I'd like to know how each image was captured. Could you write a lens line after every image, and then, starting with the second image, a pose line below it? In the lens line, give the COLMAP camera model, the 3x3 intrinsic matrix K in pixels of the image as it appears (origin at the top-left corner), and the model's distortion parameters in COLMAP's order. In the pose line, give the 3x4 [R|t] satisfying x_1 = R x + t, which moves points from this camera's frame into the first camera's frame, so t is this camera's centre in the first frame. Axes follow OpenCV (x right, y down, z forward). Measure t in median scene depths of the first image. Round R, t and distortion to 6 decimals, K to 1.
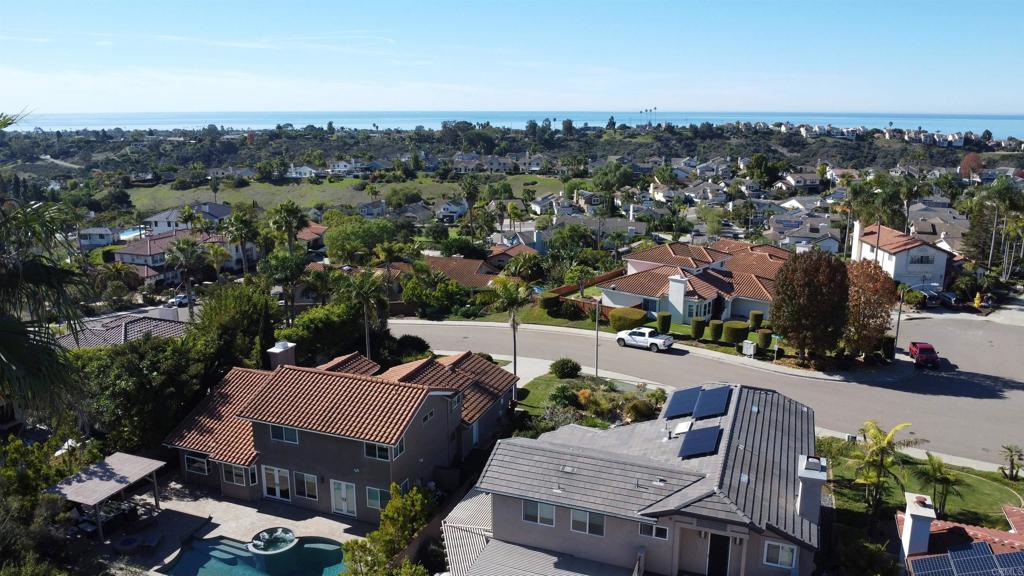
lens RADIAL K [[739.1, 0, 508.9], [0, 739.1, 287.5], [0, 0, 1]] dist [-0.032393, -0.007827]
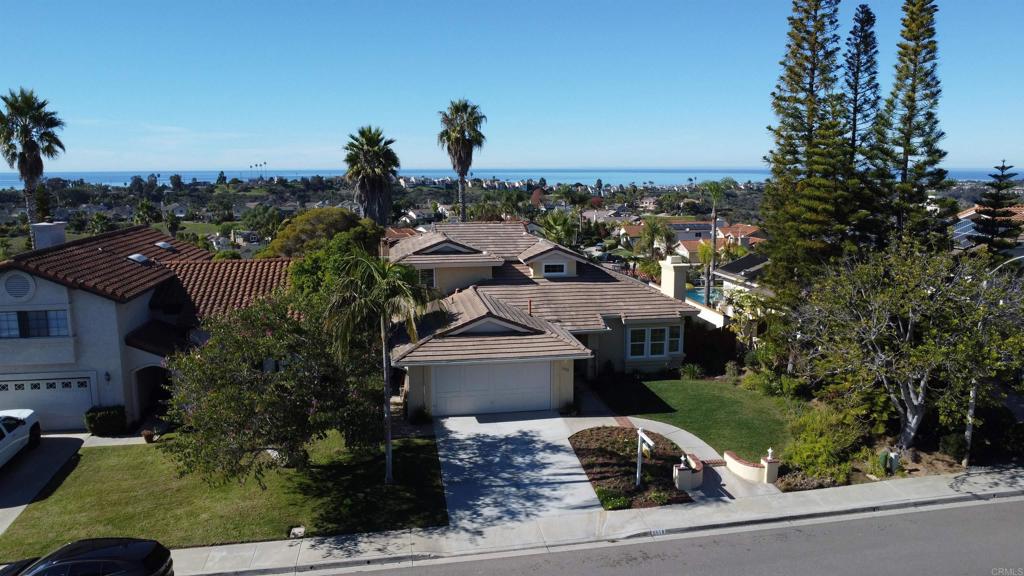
lens RADIAL K [[739.1, 0, 508.9], [0, 739.1, 287.5], [0, 0, 1]] dist [-0.032393, -0.007827]
pose [[0.862288, -0.083529, 0.499482, -0.098720], [0.121335, 0.991652, -0.043634, 0.045728], [-0.491668, 0.098230, 0.865224, -0.126054]]
